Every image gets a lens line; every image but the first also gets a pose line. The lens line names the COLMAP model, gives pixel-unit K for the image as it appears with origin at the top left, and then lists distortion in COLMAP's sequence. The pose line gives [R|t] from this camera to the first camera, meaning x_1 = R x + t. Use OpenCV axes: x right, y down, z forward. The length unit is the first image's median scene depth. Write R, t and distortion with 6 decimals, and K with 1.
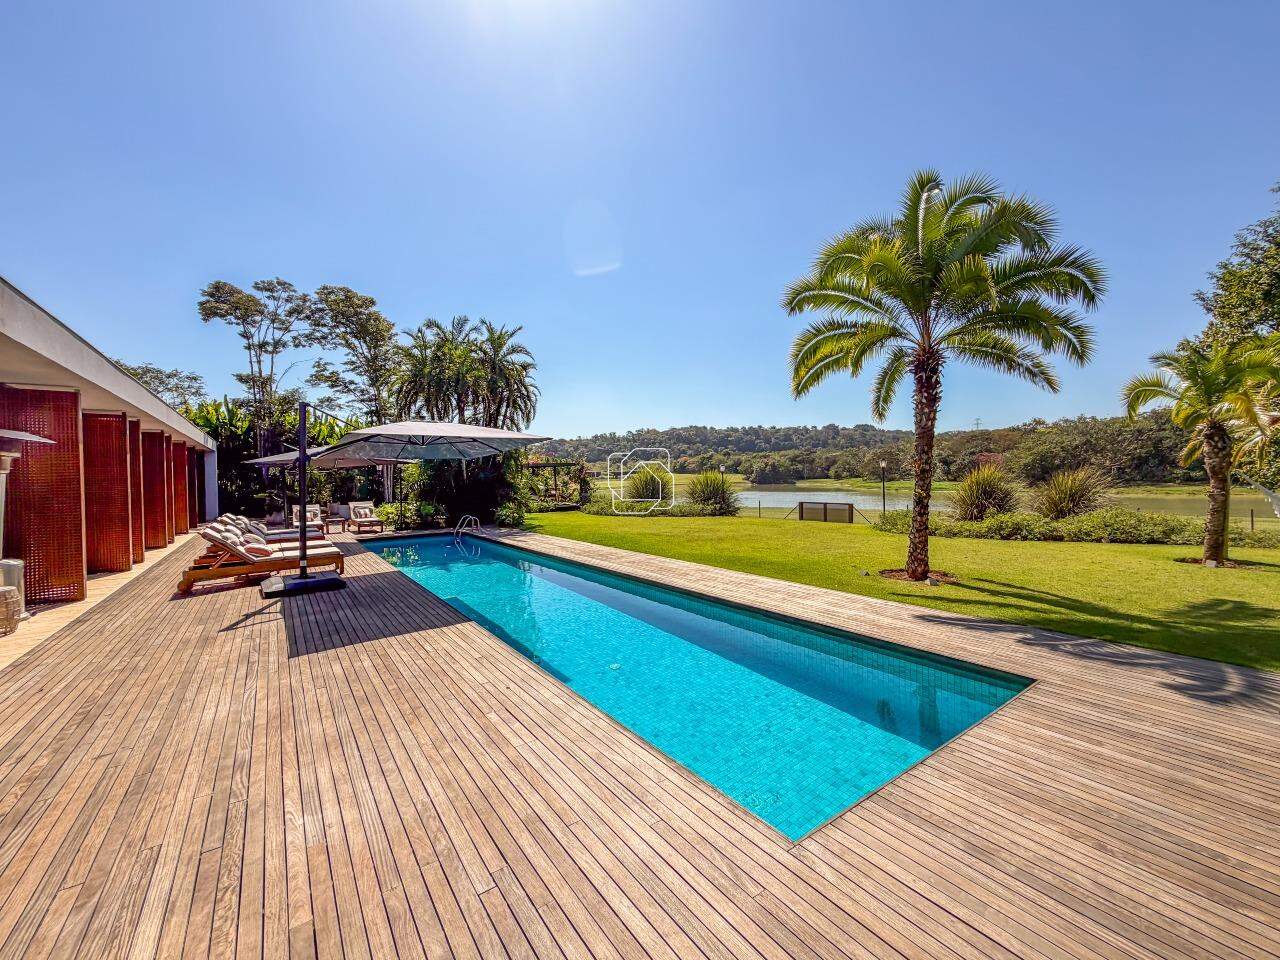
lens RADIAL K [[517.3, 0, 640.1], [0, 517.3, 476.3], [0, 0, 1]] dist [0.000542, -0.000257]
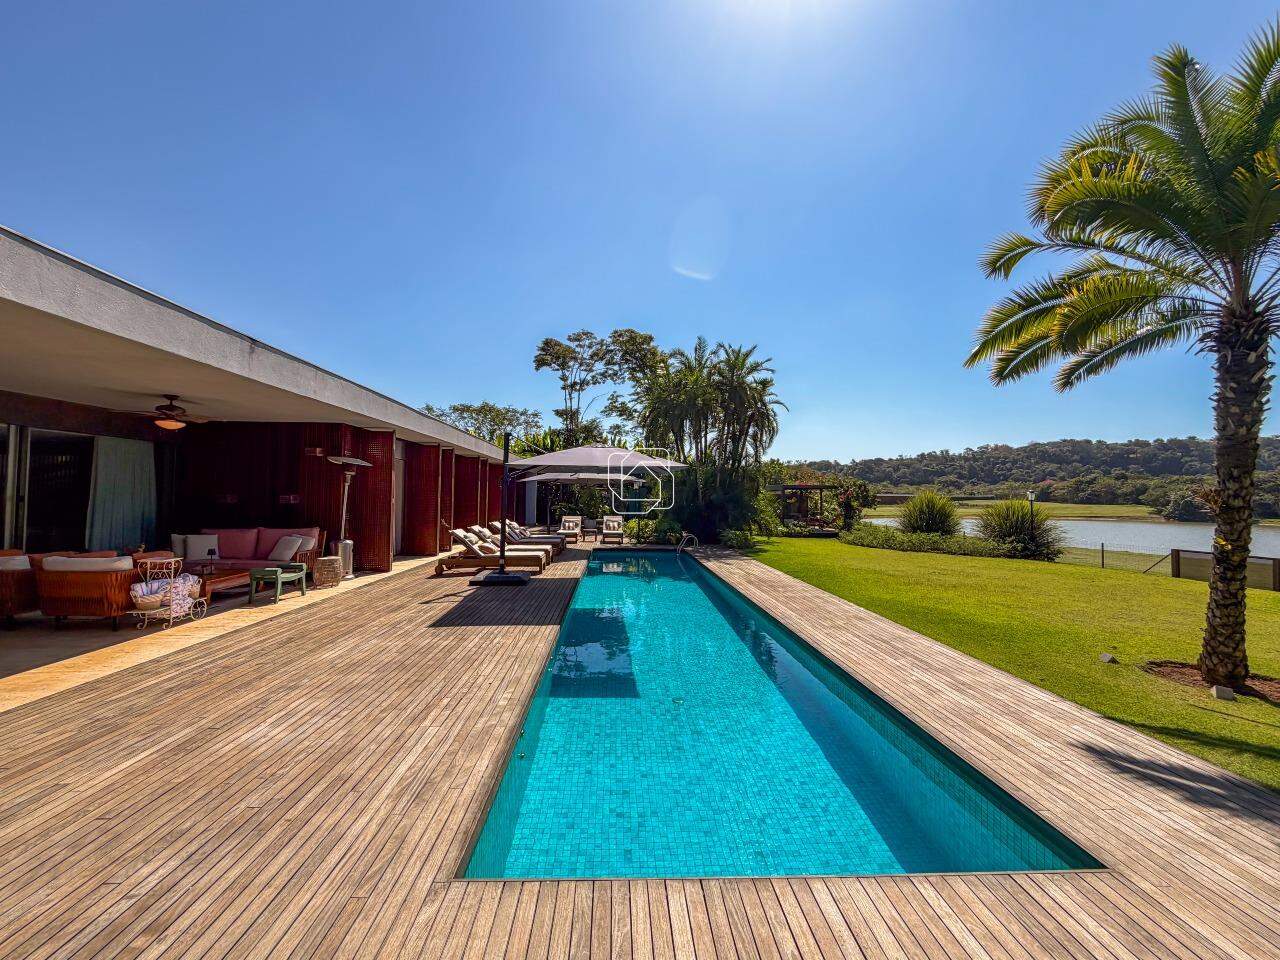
lens RADIAL K [[534.7, 0, 635.8], [0, 534.7, 477.4], [0, 0, 1]] dist [-0.000838, 0.000543]
pose [[0.837863, 0.010096, -0.545788, 0.097948], [-0.030752, 0.999114, -0.028727, -0.002262], [0.545014, 0.040853, 0.837431, 0.027843]]
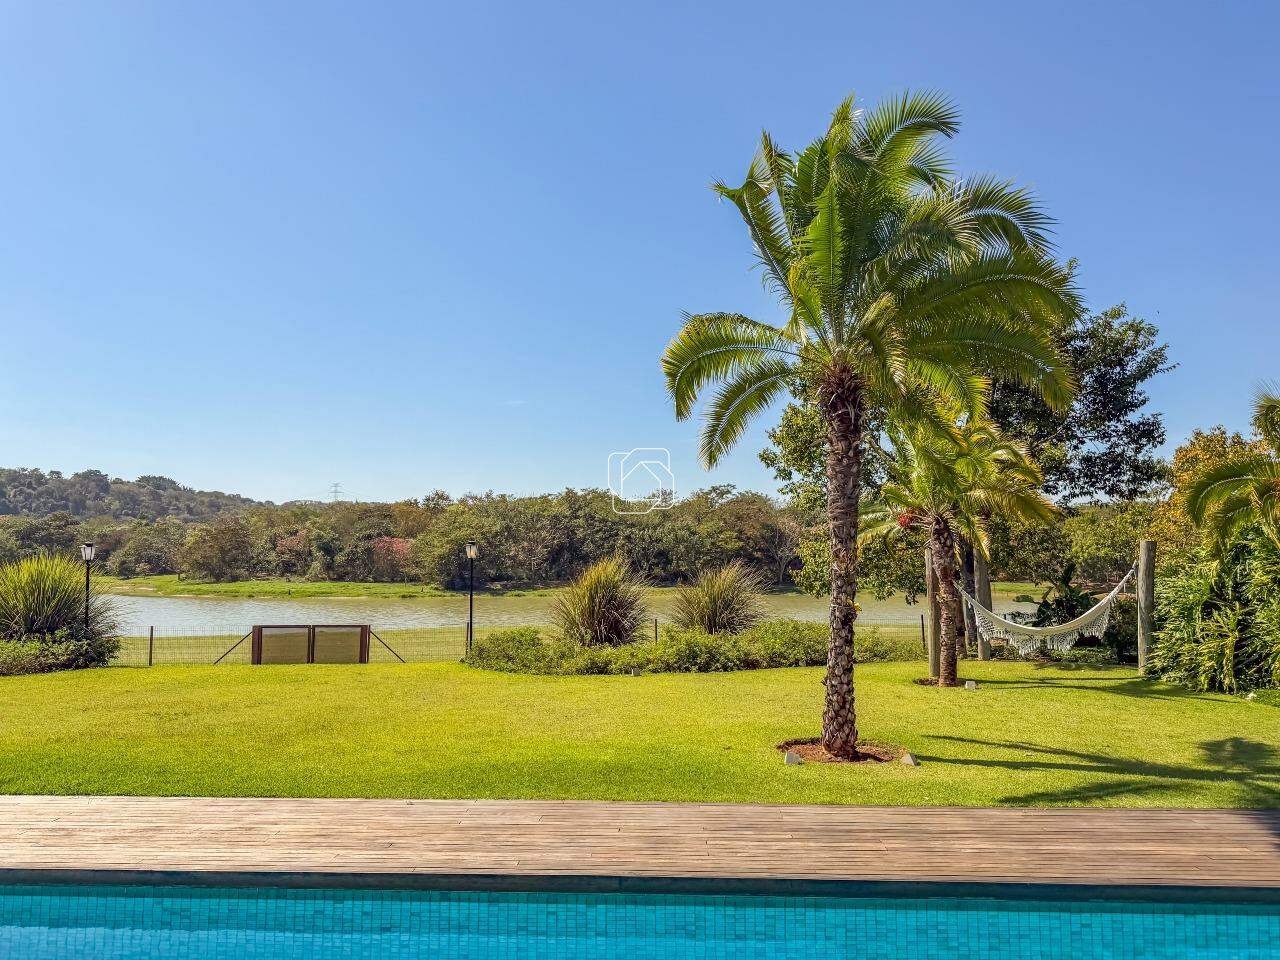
lens RADIAL K [[892.4, 0, 640.3], [0, 892.4, 489.3], [0, 0, 1]] dist [0.009619, -0.008935]
pose [[0.616492, 0.079982, 0.783288, -0.139033], [-0.008436, 0.995441, -0.095006, -0.001570], [-0.787316, 0.051963, 0.614356, 0.177836]]
